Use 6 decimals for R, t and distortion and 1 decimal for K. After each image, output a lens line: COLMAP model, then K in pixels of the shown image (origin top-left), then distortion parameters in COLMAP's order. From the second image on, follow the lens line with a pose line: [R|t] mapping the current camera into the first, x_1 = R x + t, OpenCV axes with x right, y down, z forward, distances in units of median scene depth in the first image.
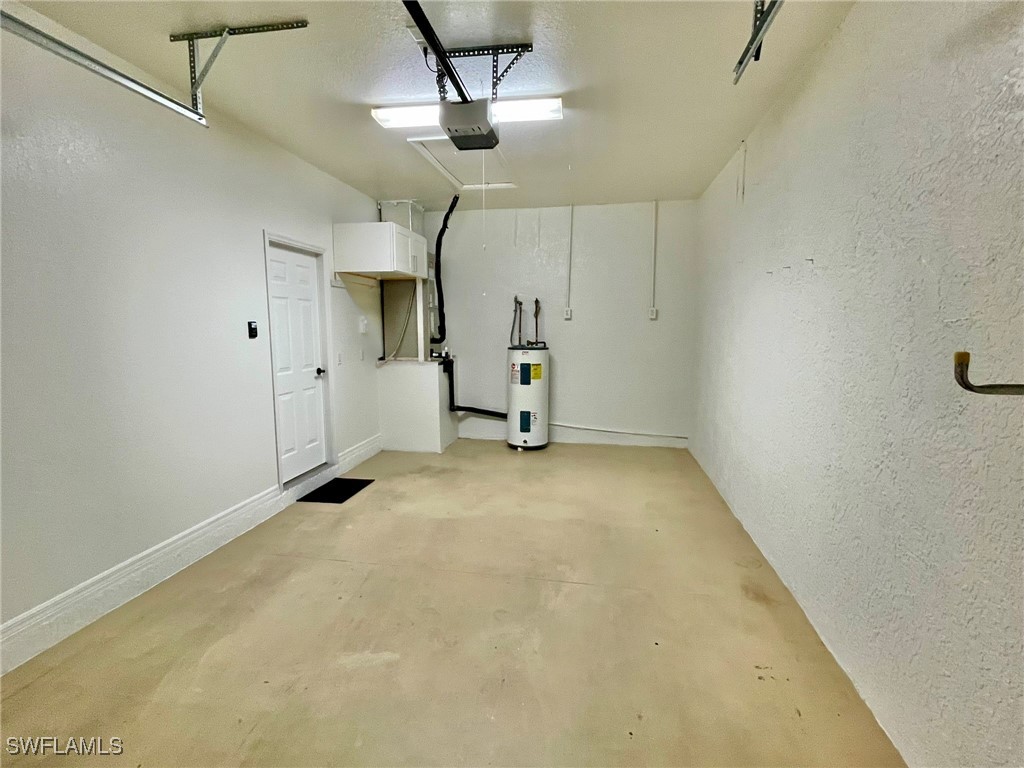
lens RADIAL K [[499.5, 0, 513.0], [0, 499.5, 385.5], [0, 0, 1]] dist [-0.001452, 0.000175]
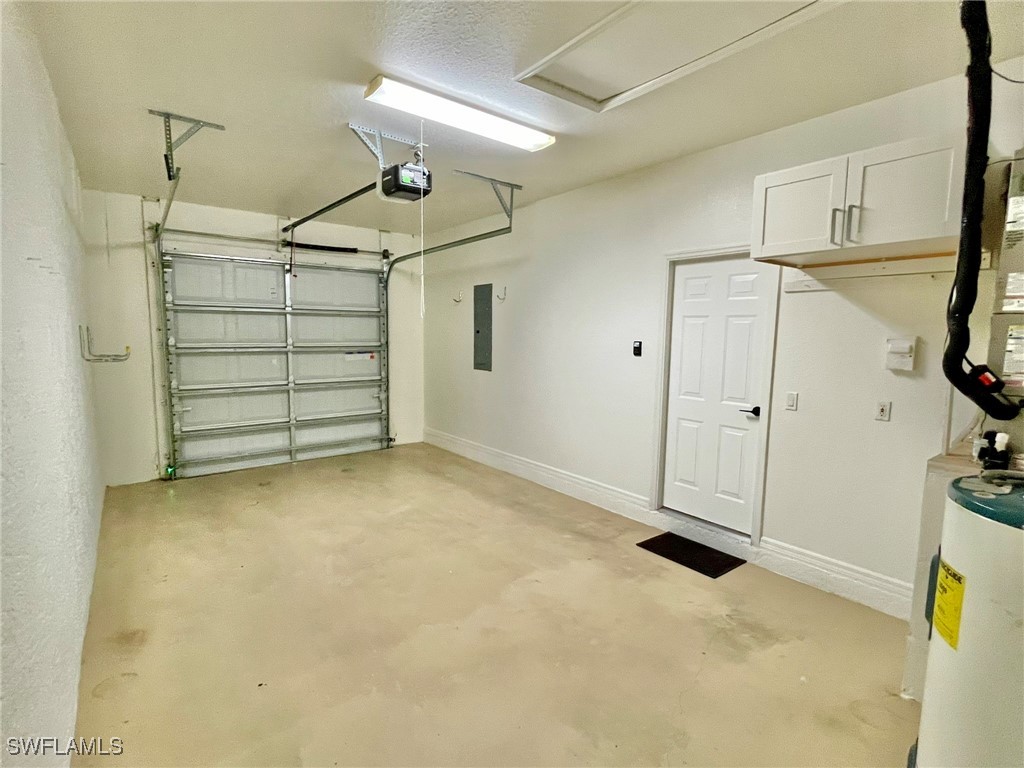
lens RADIAL K [[499.5, 0, 512.7], [0, 499.5, 383.0], [0, 0, 1]] dist [-0.001452, 0.000175]
pose [[-0.676944, 0.067544, -0.732929, 0.462840], [-0.102024, 0.977557, 0.184319, -0.198637], [0.728929, 0.199550, -0.654861, 1.434458]]
